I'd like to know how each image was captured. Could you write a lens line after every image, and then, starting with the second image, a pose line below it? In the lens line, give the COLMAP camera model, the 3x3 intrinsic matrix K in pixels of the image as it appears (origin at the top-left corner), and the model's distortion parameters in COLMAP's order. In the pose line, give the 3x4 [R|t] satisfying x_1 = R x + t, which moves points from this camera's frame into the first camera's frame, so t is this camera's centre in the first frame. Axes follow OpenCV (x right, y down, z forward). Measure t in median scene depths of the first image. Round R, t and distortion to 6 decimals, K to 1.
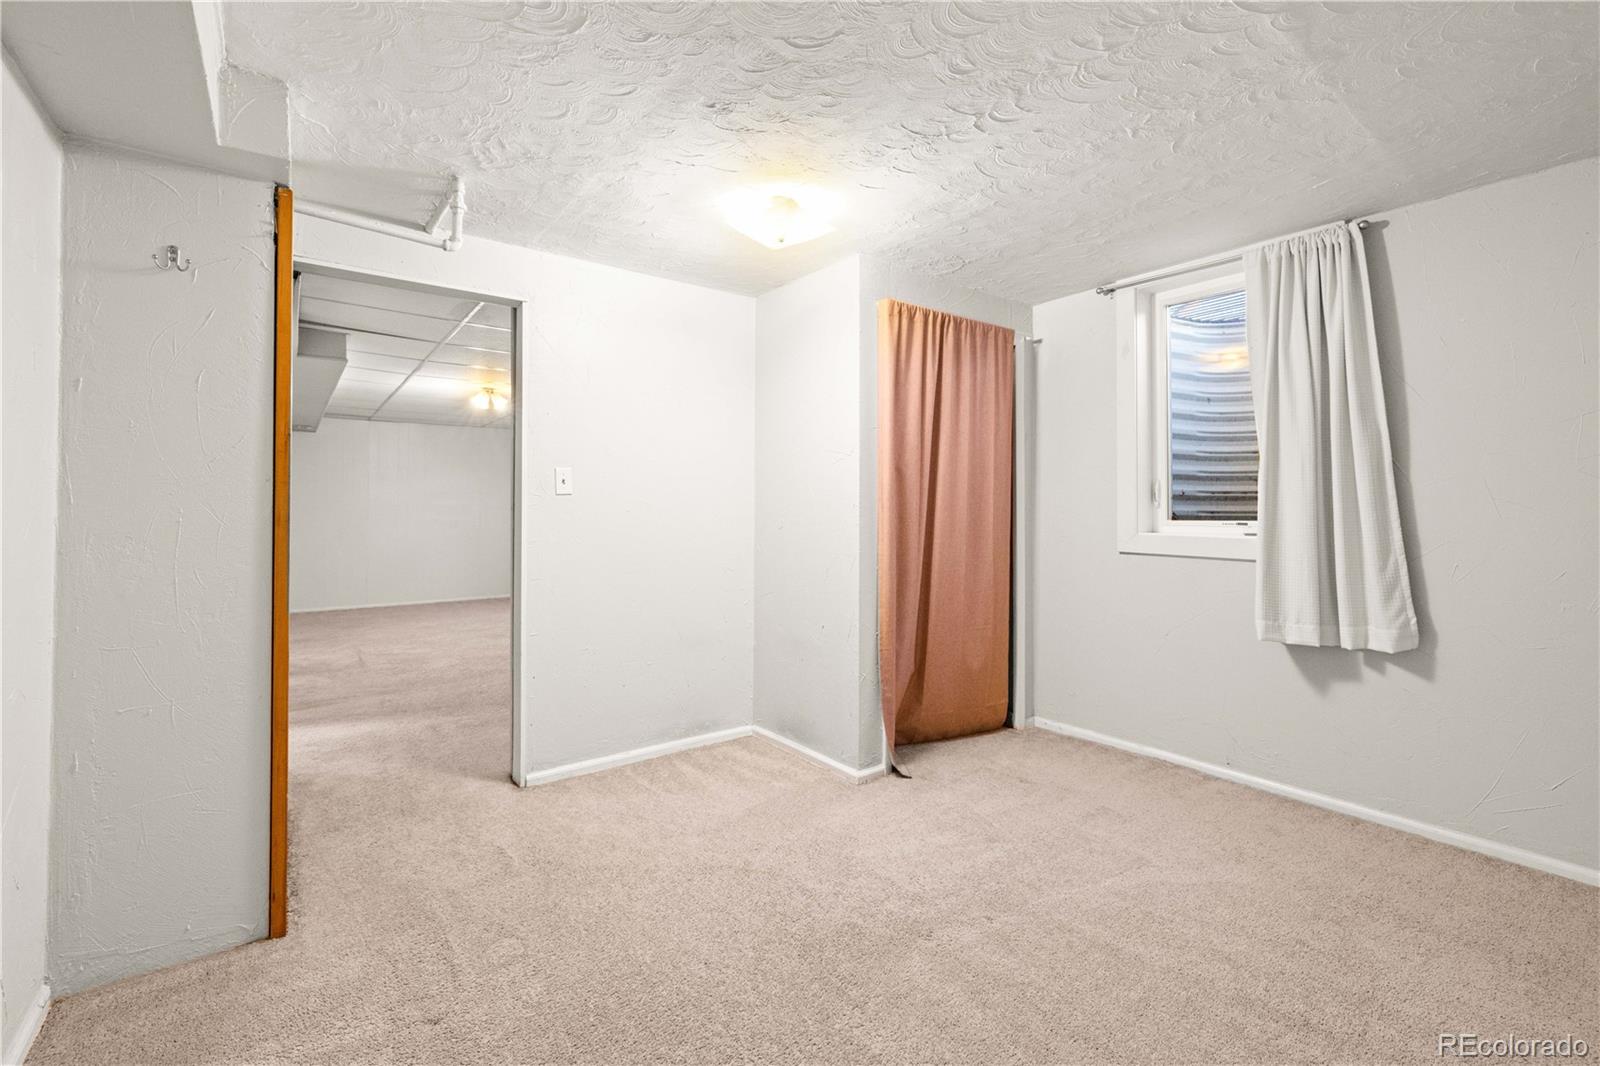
lens RADIAL K [[666.3, 0, 805.5], [0, 666.3, 518.3], [0, 0, 1]] dist [-0.001269, -0.000382]
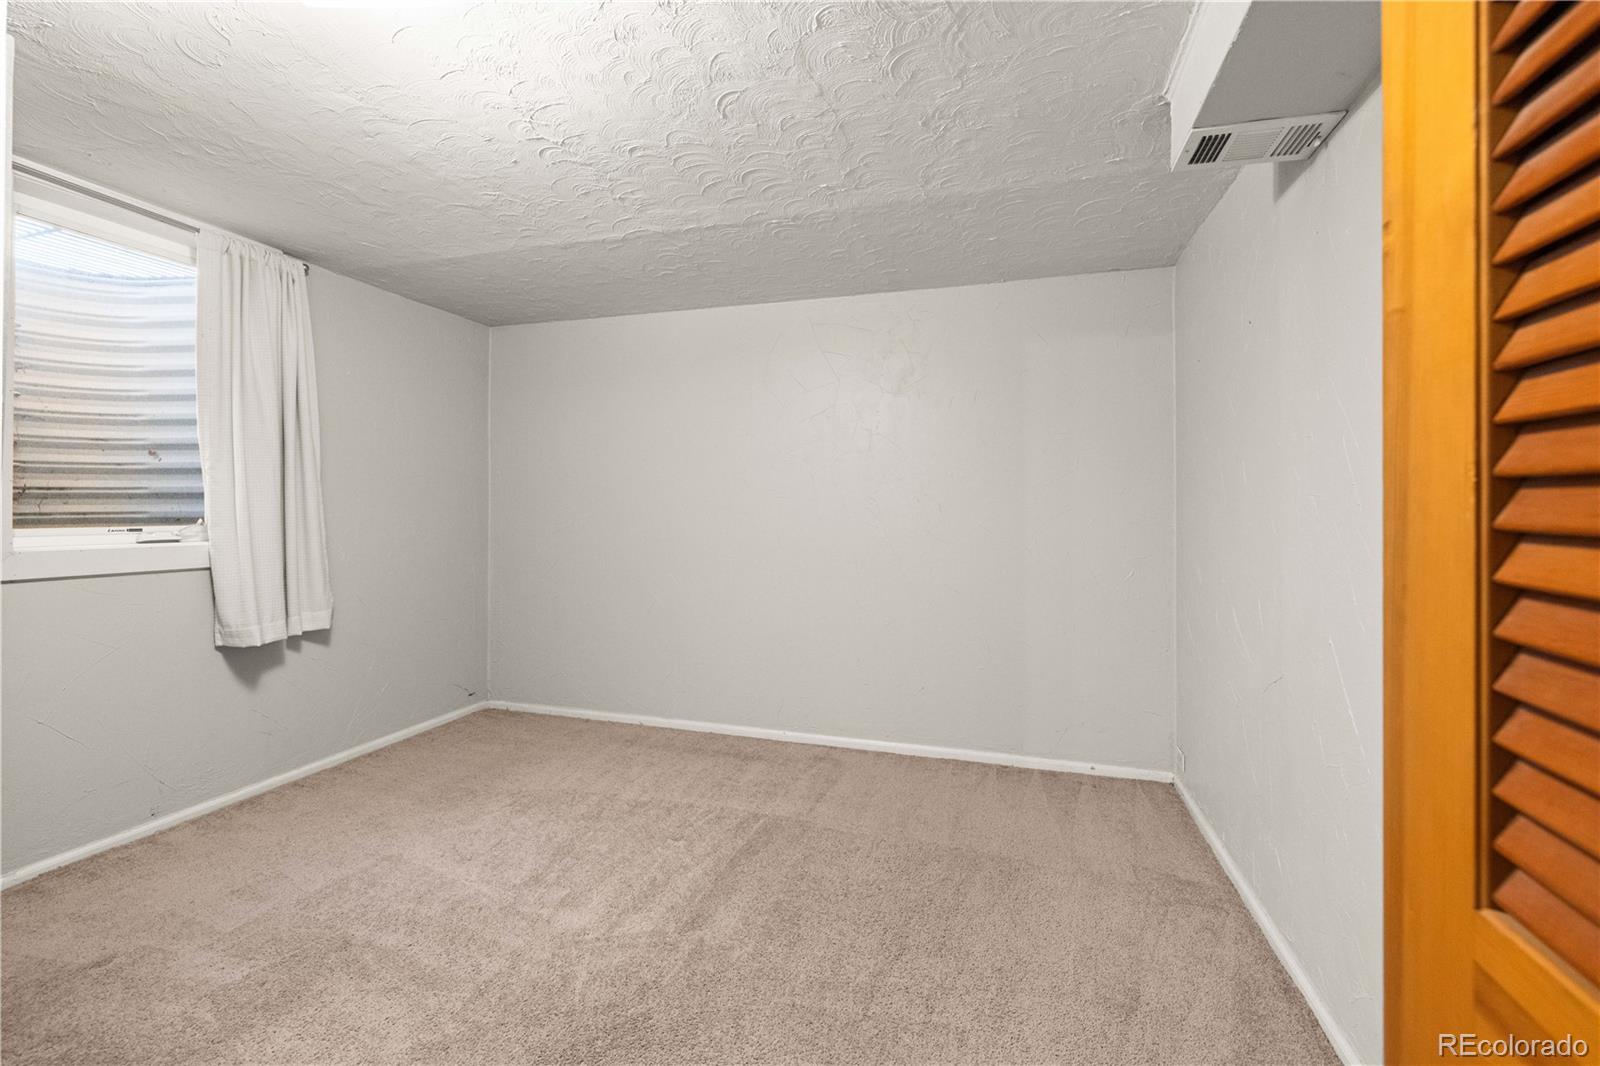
lens RADIAL K [[666.3, 0, 805.5], [0, 666.3, 518.3], [0, 0, 1]] dist [-0.001269, -0.000382]
pose [[-0.588485, -0.018961, 0.808286, -0.530574], [-0.005724, 0.999798, 0.019286, -0.026350], [-0.808488, 0.006723, -0.588474, 0.840975]]
